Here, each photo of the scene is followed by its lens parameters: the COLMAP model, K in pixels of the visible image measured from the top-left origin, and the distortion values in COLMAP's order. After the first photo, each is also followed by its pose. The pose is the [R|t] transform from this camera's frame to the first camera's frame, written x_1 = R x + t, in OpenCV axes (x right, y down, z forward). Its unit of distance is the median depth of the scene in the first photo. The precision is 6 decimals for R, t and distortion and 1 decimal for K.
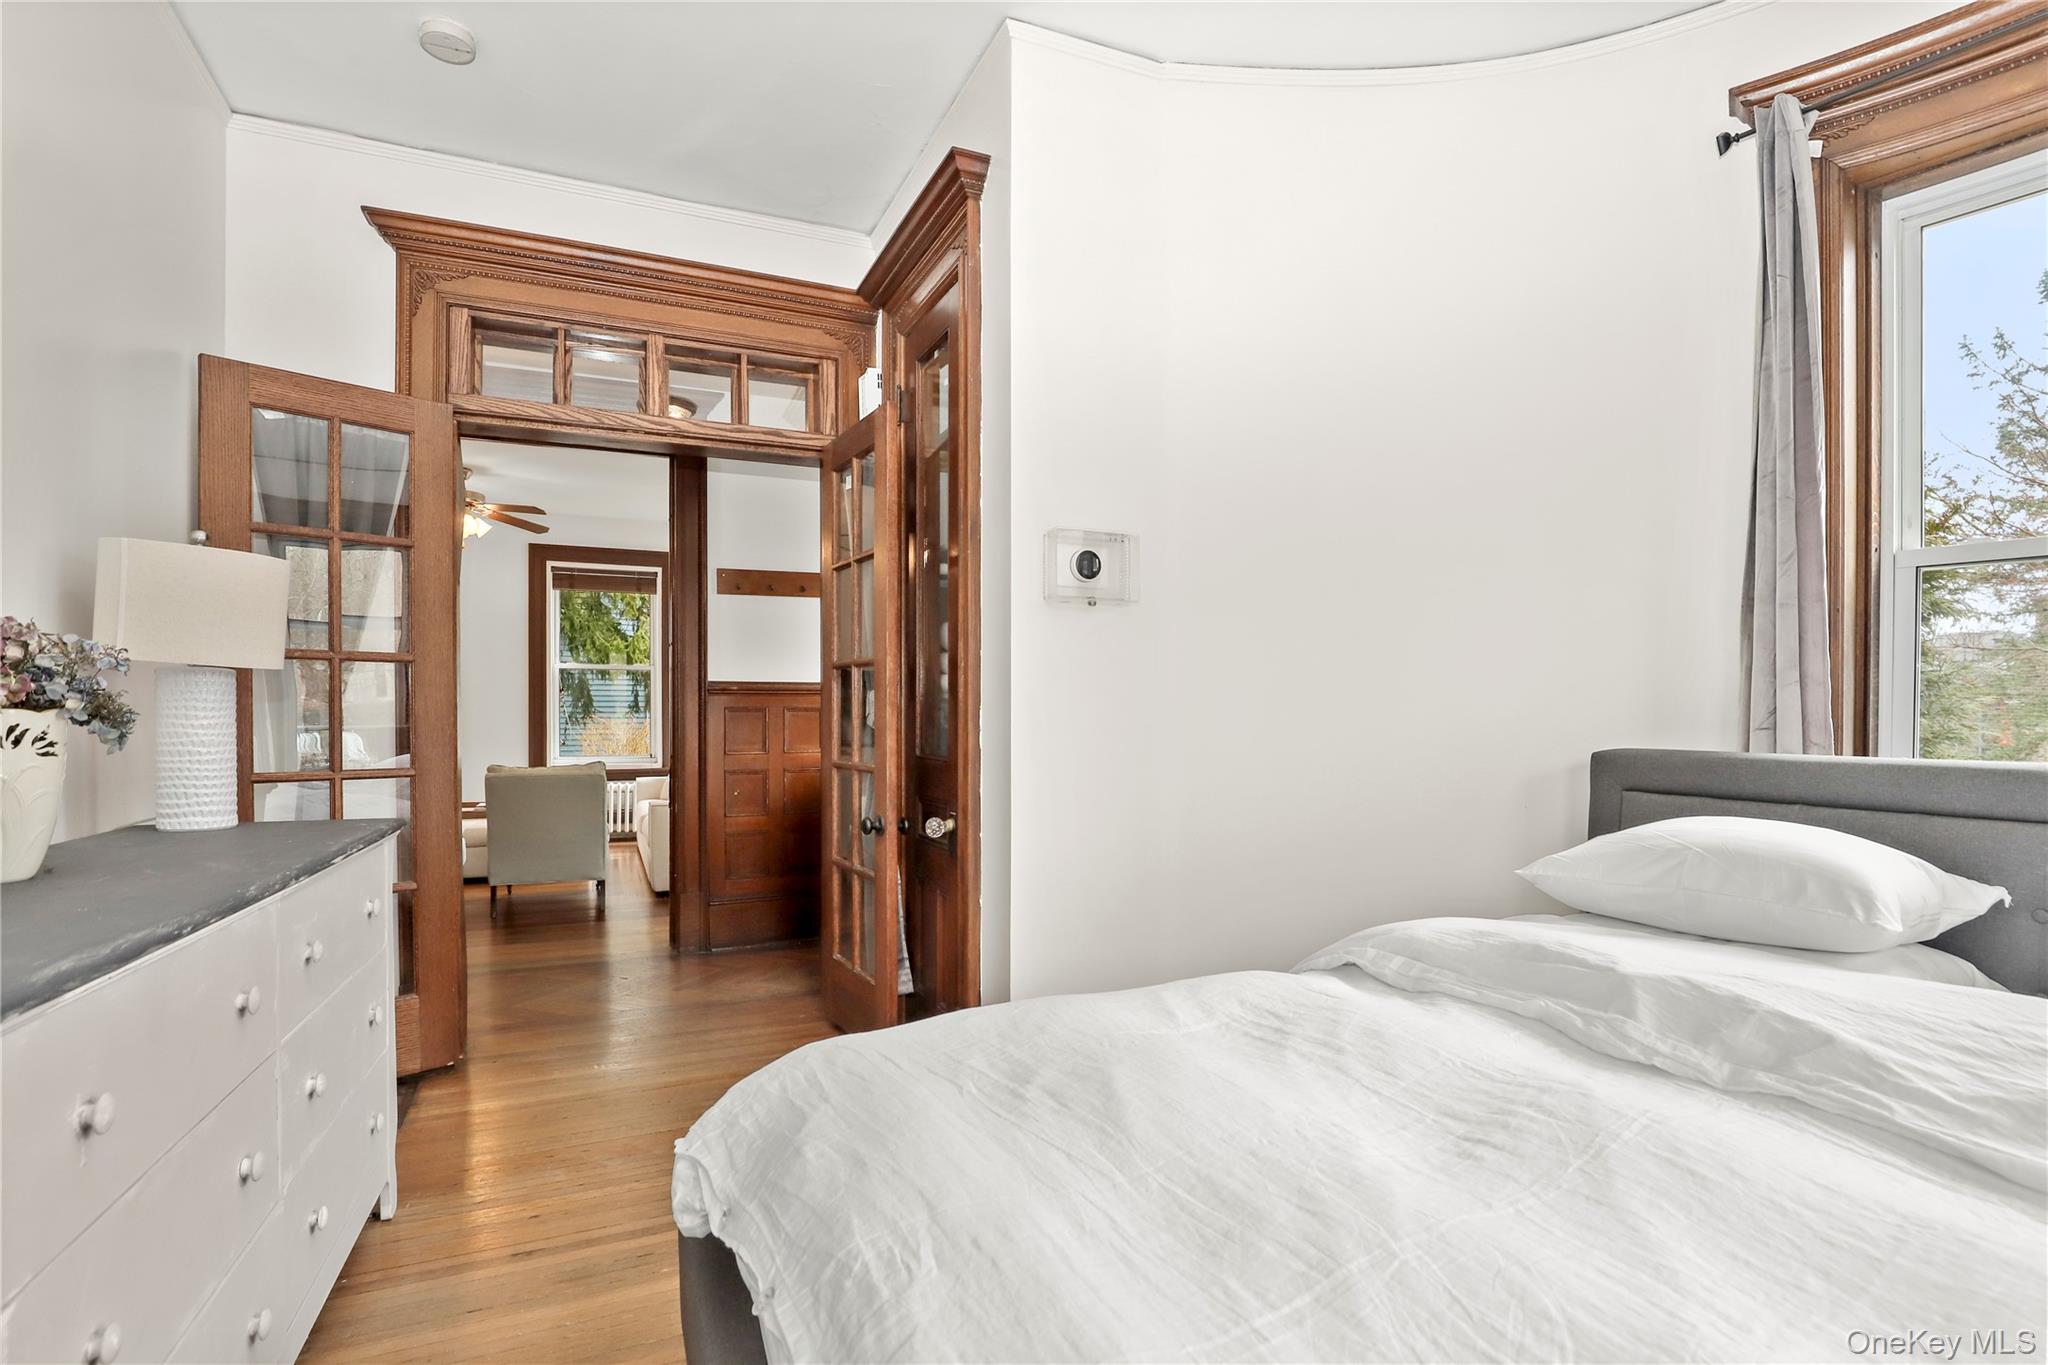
lens RADIAL K [[954.7, 0, 1015.0], [0, 954.7, 704.8], [0, 0, 1]] dist [-0.030242, 0.000076]
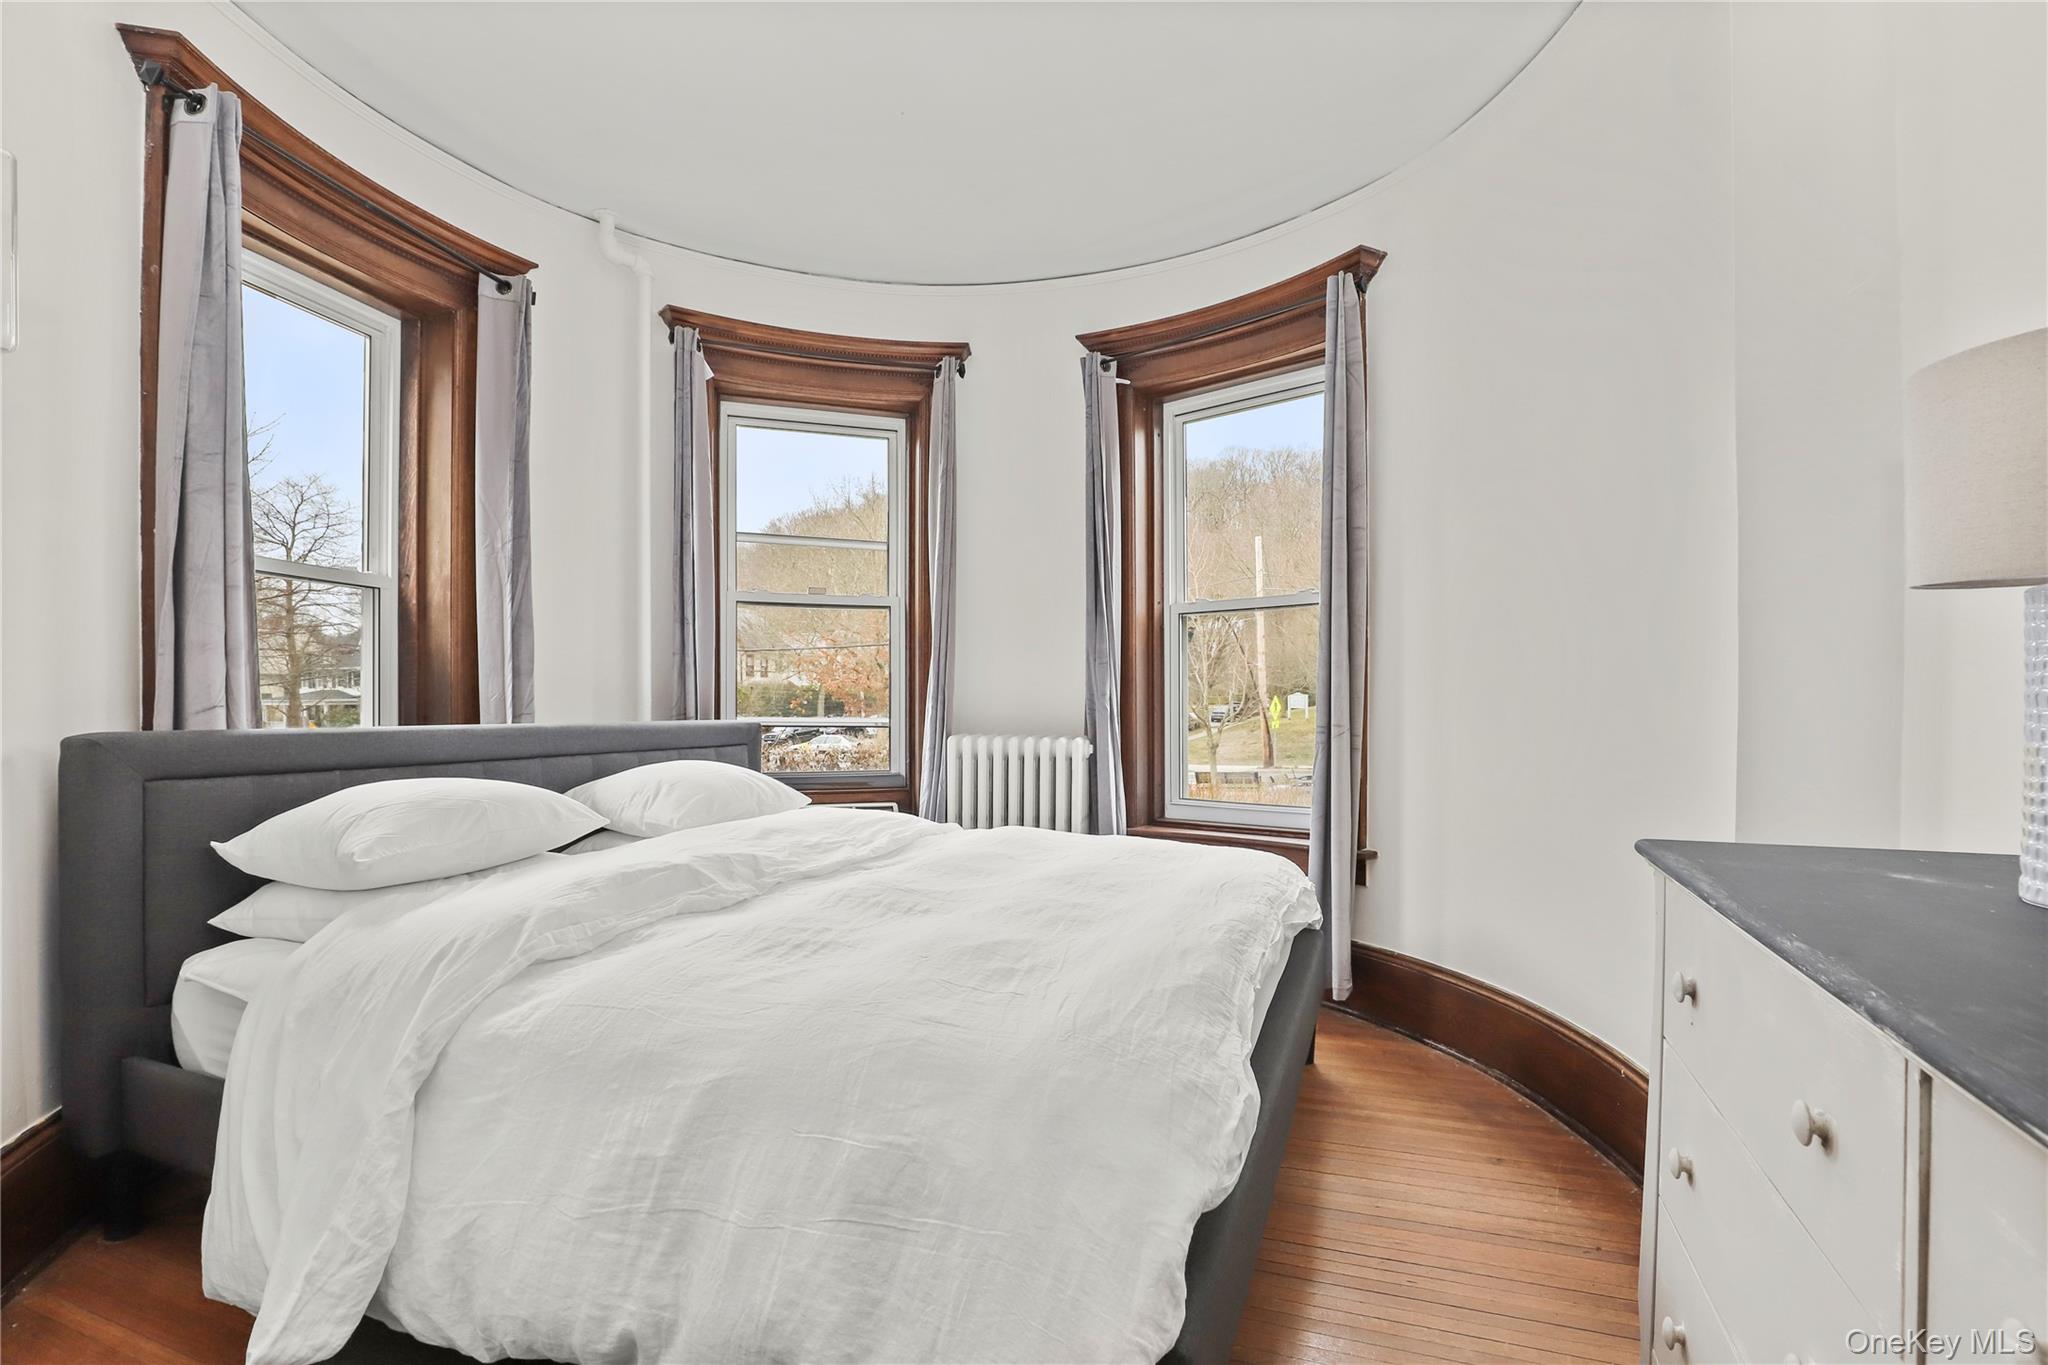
lens RADIAL K [[954.7, 0, 1015.0], [0, 954.7, 704.8], [0, 0, 1]] dist [-0.030242, 0.000076]
pose [[-0.705205, -0.003190, 0.708996, -0.809173], [-0.008707, 0.999953, -0.004162, 0.029019], [-0.708950, -0.009109, -0.705200, 1.684015]]
